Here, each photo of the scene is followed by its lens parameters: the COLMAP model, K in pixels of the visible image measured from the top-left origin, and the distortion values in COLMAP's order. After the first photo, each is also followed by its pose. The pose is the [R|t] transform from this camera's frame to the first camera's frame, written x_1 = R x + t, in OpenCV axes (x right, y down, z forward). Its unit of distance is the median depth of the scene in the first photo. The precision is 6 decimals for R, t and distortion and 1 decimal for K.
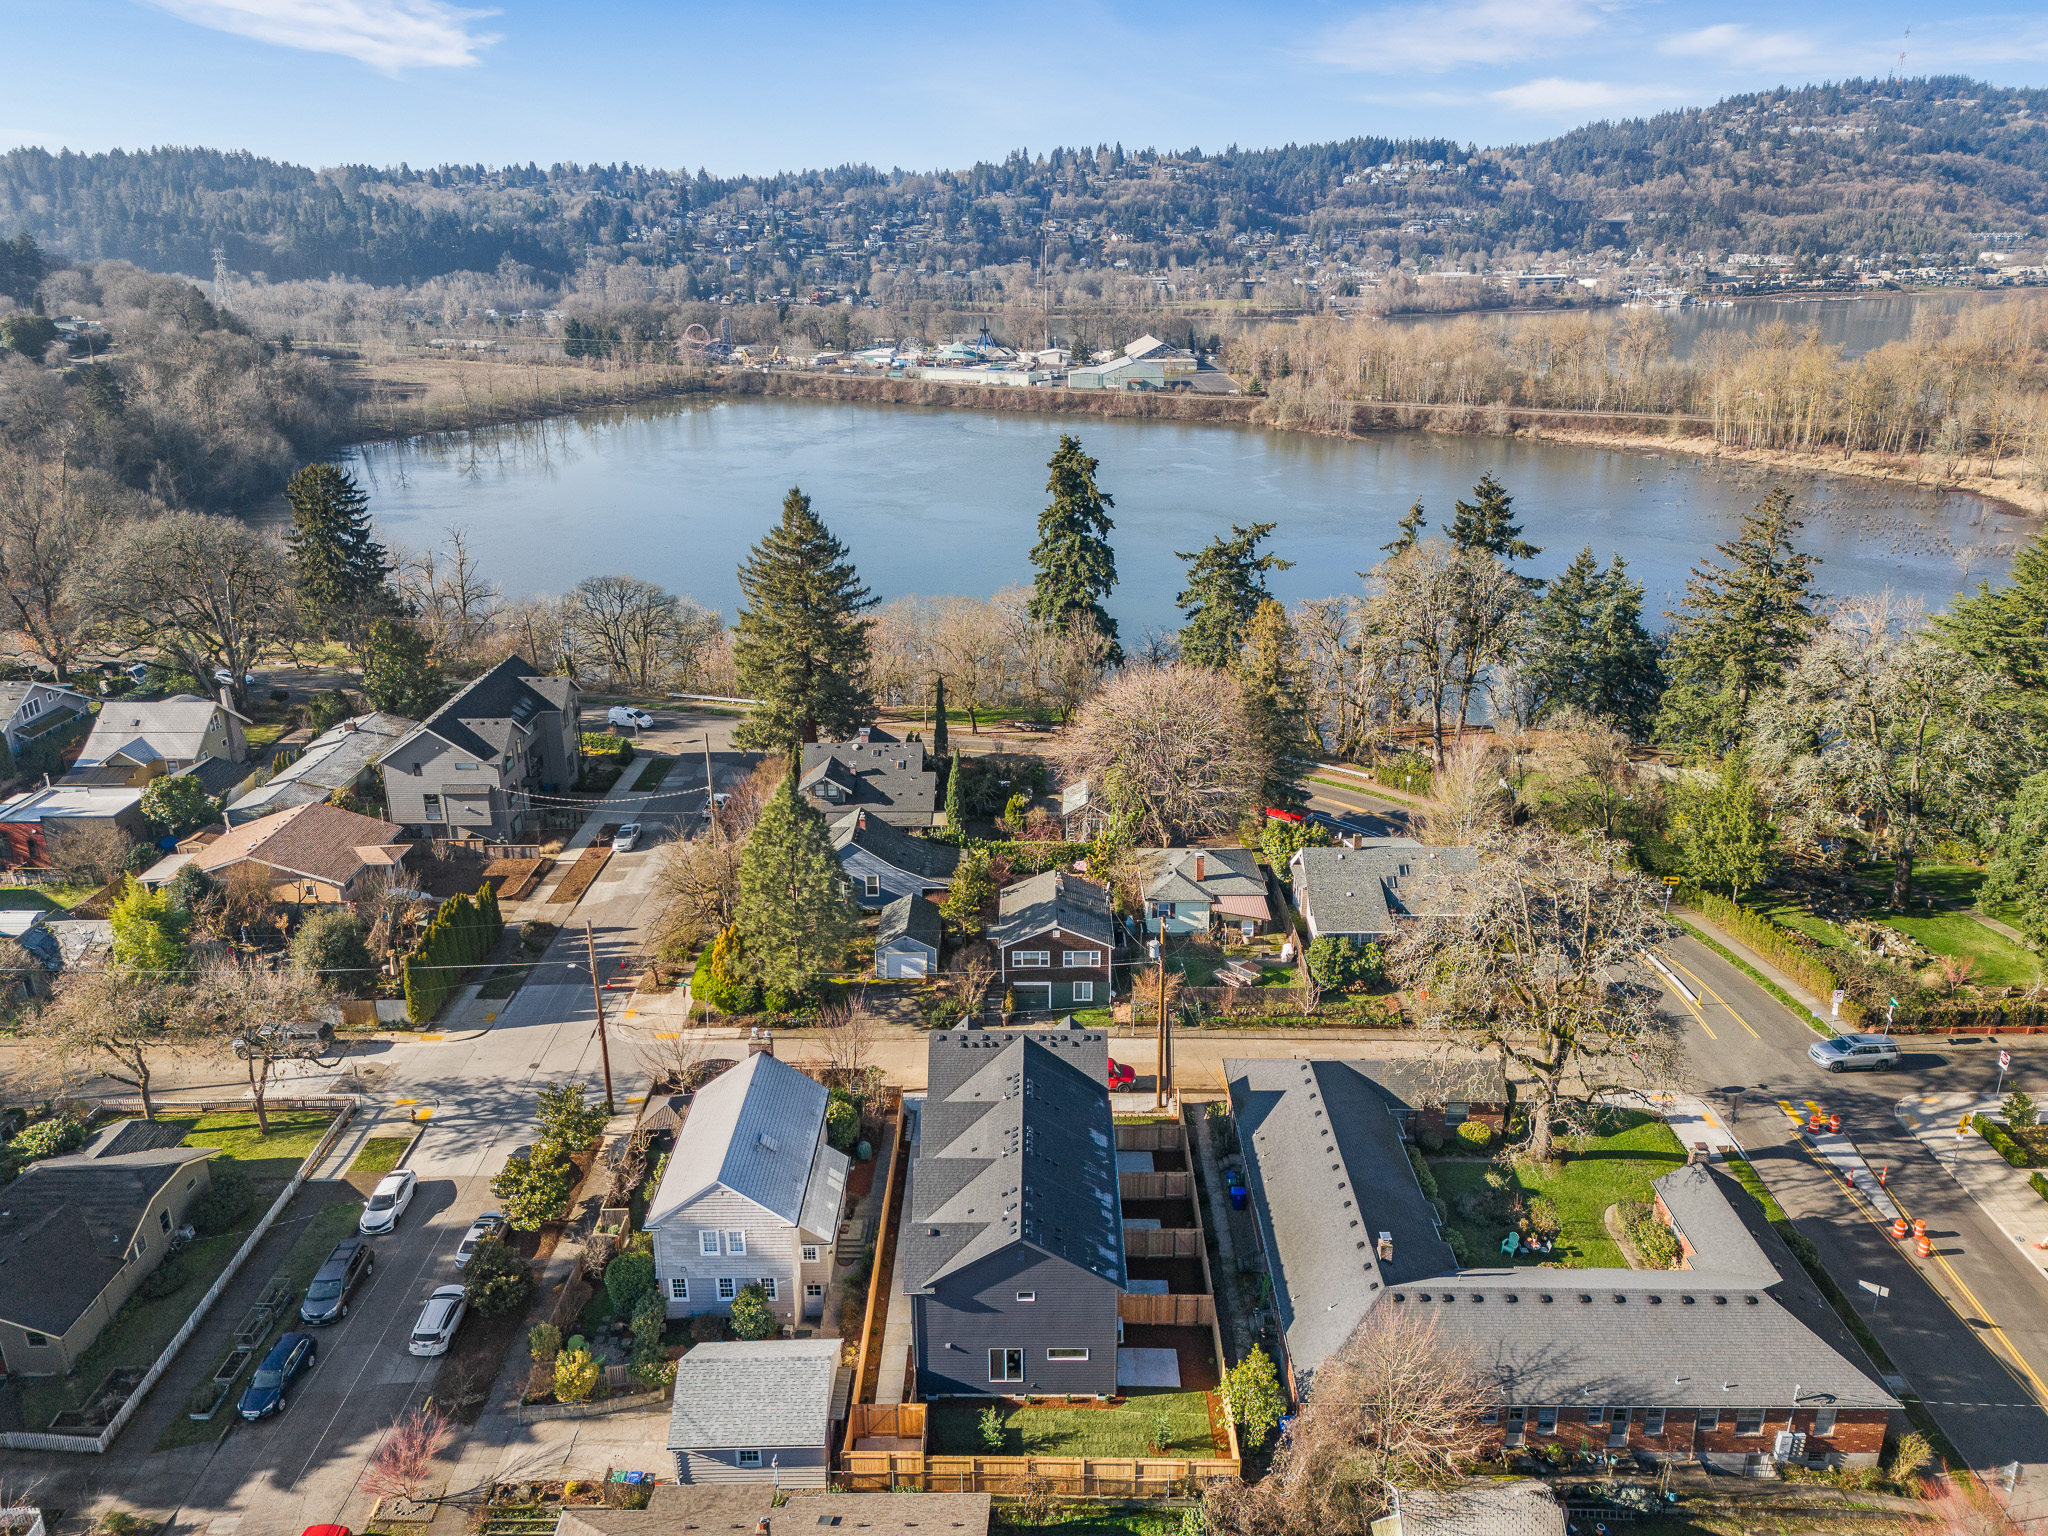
lens RADIAL K [[1465.8, 0, 1023.9], [0, 1465.8, 759.9], [0, 0, 1]] dist [0.013156, -0.002979]
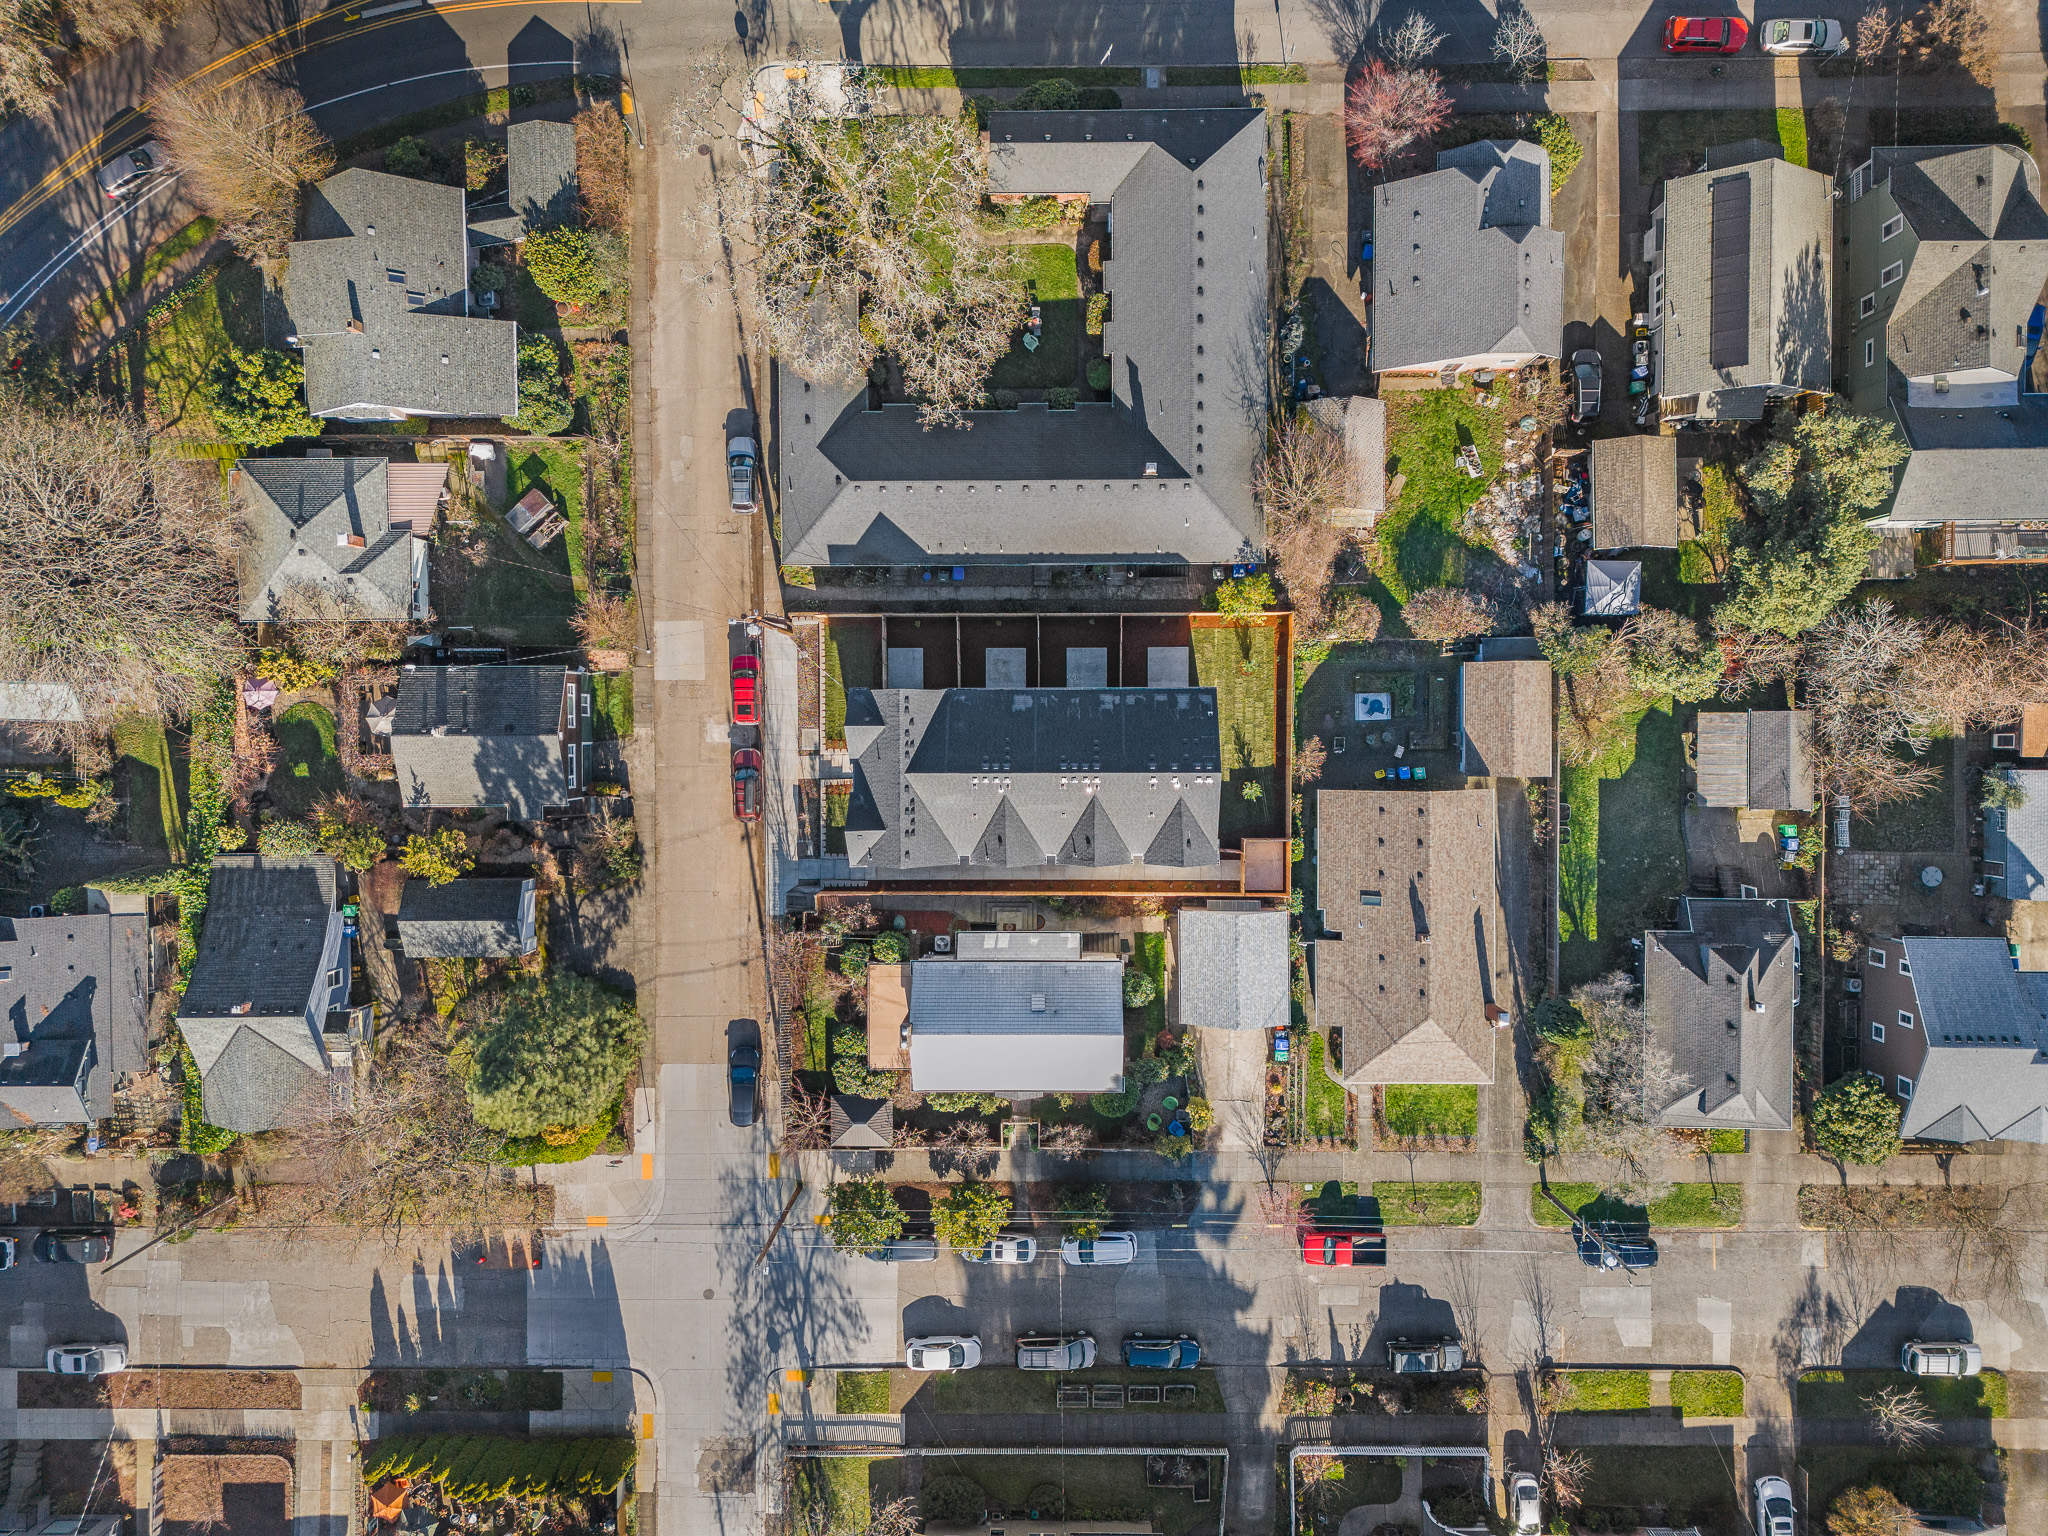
lens RADIAL K [[1465.8, 0, 1023.9], [0, 1465.8, 759.9], [0, 0, 1]] dist [0.013156, -0.002979]
pose [[-0.010423, -0.999651, -0.024266, 0.036708], [0.356451, -0.026388, 0.933941, -0.765900], [-0.934256, 0.001085, 0.356602, 0.625245]]
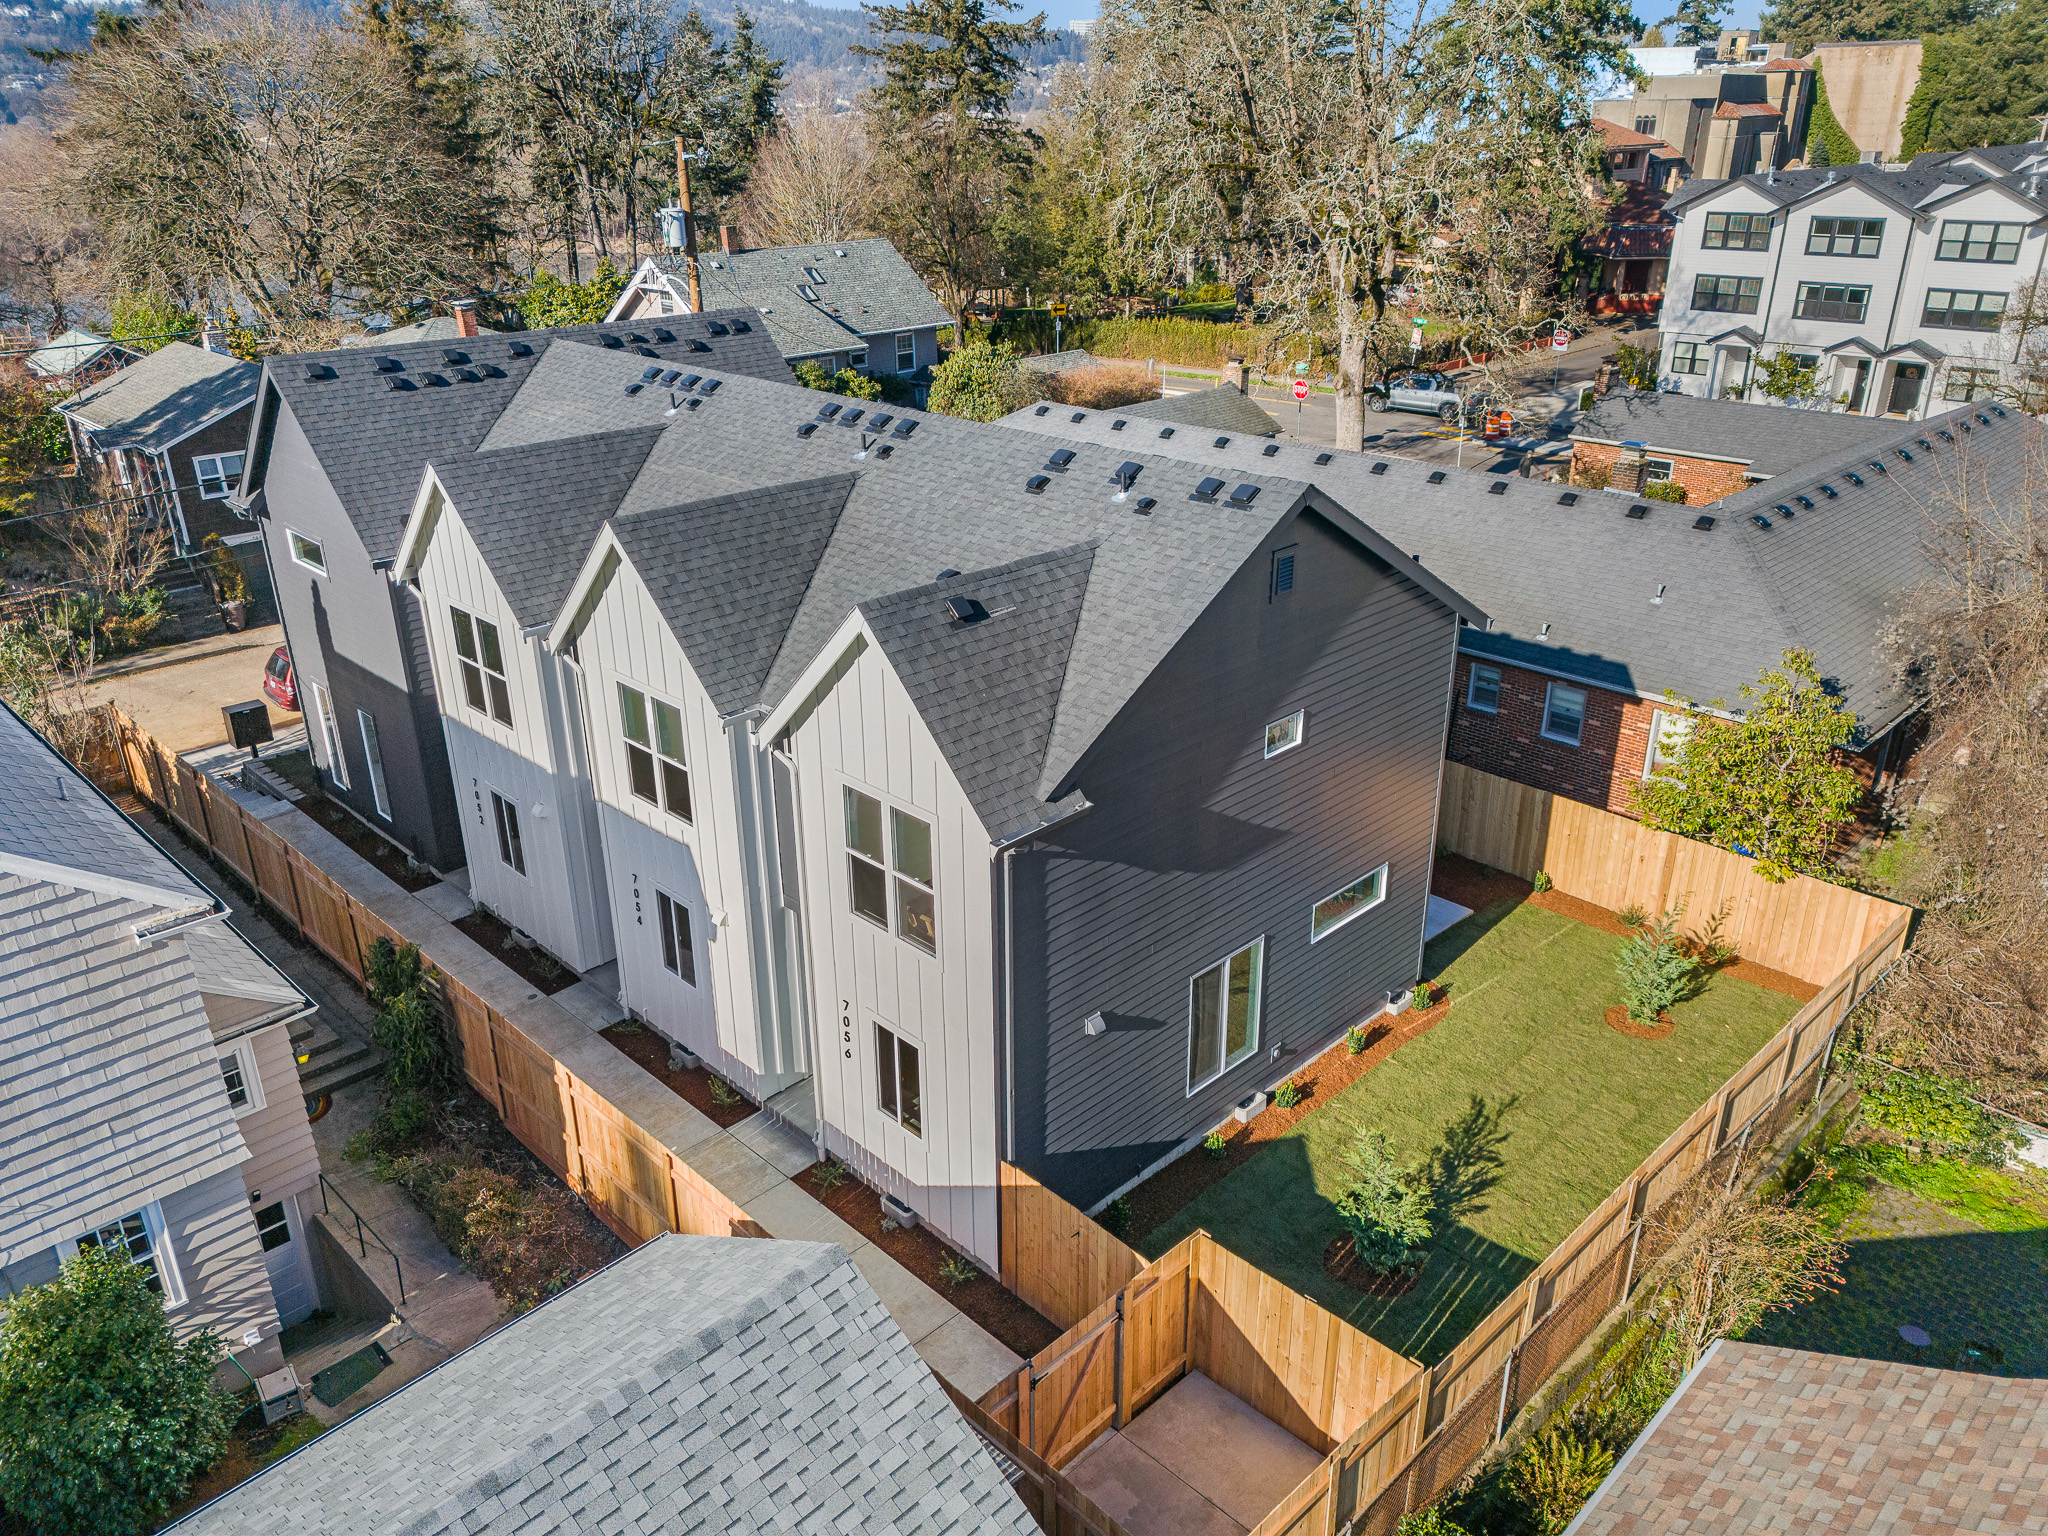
lens RADIAL K [[1464.8, 0, 1034.4], [0, 1464.8, 763.4], [0, 0, 1]] dist [0.046955, -0.001081]
pose [[0.696106, -0.282910, 0.659848, -0.197177], [0.240035, 0.957906, 0.157477, 0.278096], [-0.676624, 0.048766, 0.734712, 0.728603]]
